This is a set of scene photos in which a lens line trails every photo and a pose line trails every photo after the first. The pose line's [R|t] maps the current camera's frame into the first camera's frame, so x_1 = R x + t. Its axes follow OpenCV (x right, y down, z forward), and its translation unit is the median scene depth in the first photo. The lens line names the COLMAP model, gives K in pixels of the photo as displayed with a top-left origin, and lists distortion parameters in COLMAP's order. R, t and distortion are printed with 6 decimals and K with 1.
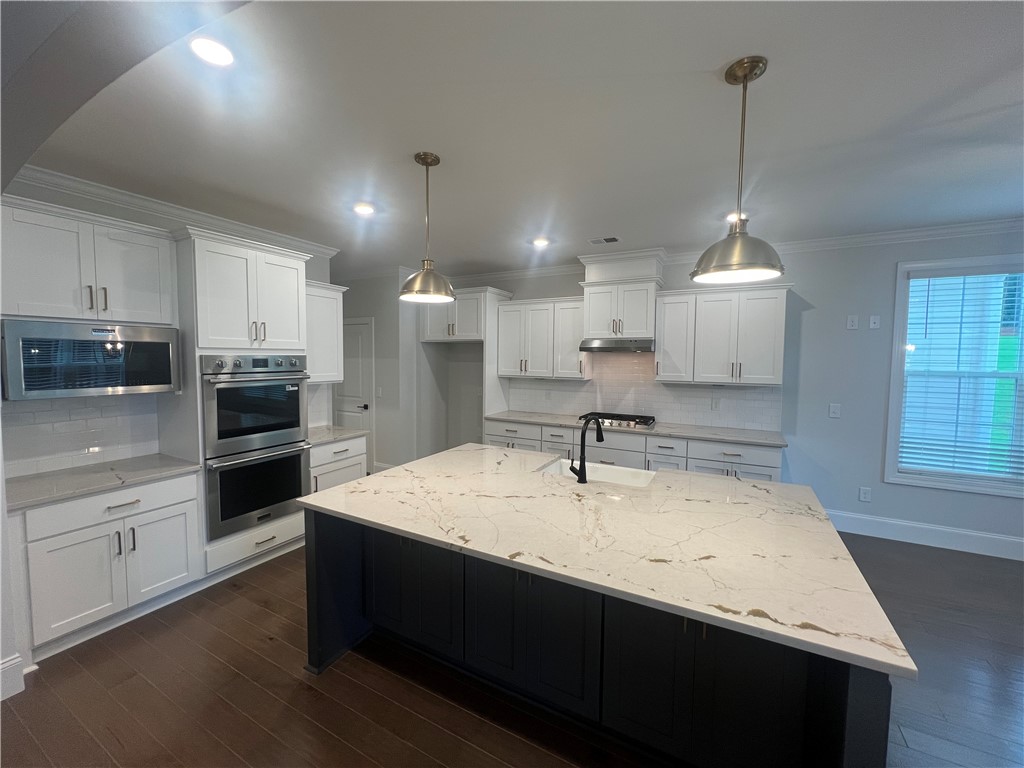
lens RADIAL K [[408.4, 0, 510.9], [0, 408.4, 380.0], [0, 0, 1]] dist [-0.000291, -0.000530]
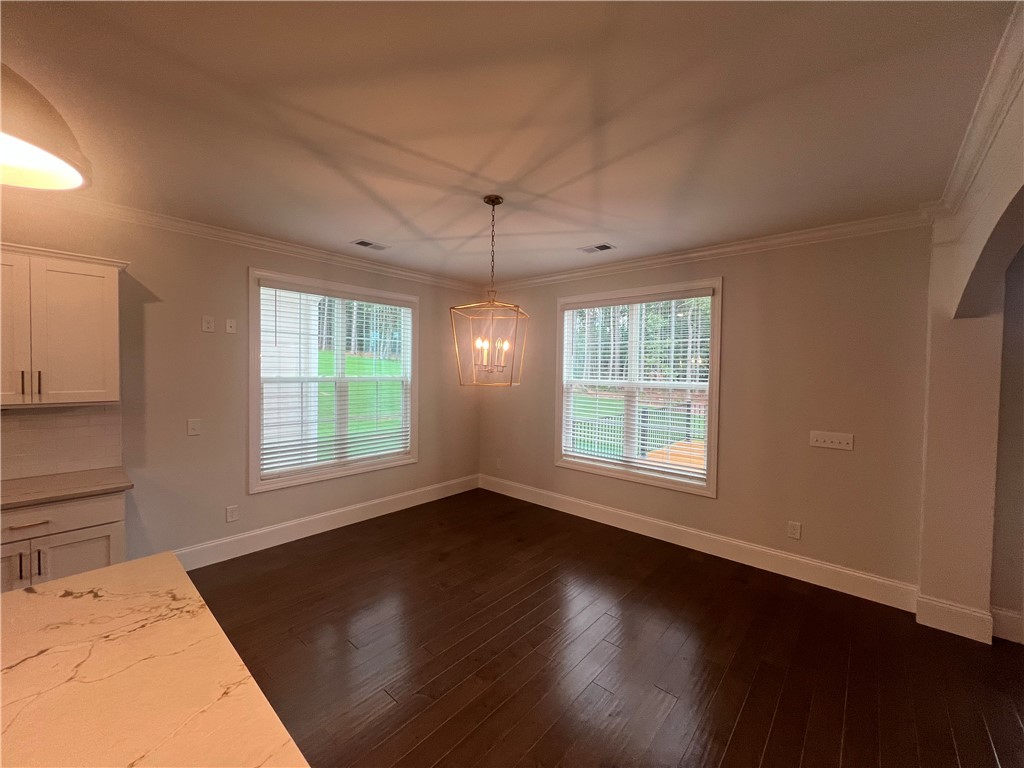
lens RADIAL K [[408.4, 0, 510.9], [0, 408.4, 380.0], [0, 0, 1]] dist [-0.000291, -0.000530]
pose [[0.224935, -0.026093, 0.974024, 0.128357], [0.048209, 0.998715, 0.015621, -0.003236], [-0.973180, 0.043443, 0.225904, 0.177482]]
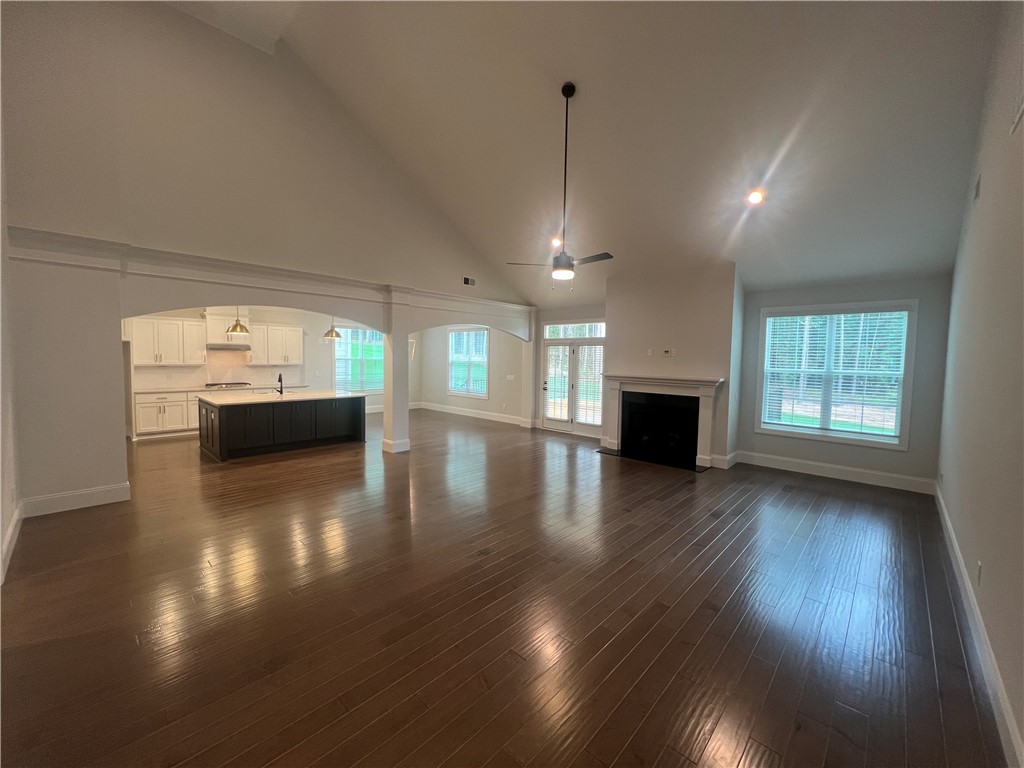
lens RADIAL K [[408.4, 0, 510.9], [0, 408.4, 380.0], [0, 0, 1]] dist [-0.000291, -0.000530]
pose [[0.260603, -0.059411, 0.963616, -1.357850], [0.046877, 0.997706, 0.048835, 0.043348], [-0.964307, 0.032445, 0.262790, -0.867346]]
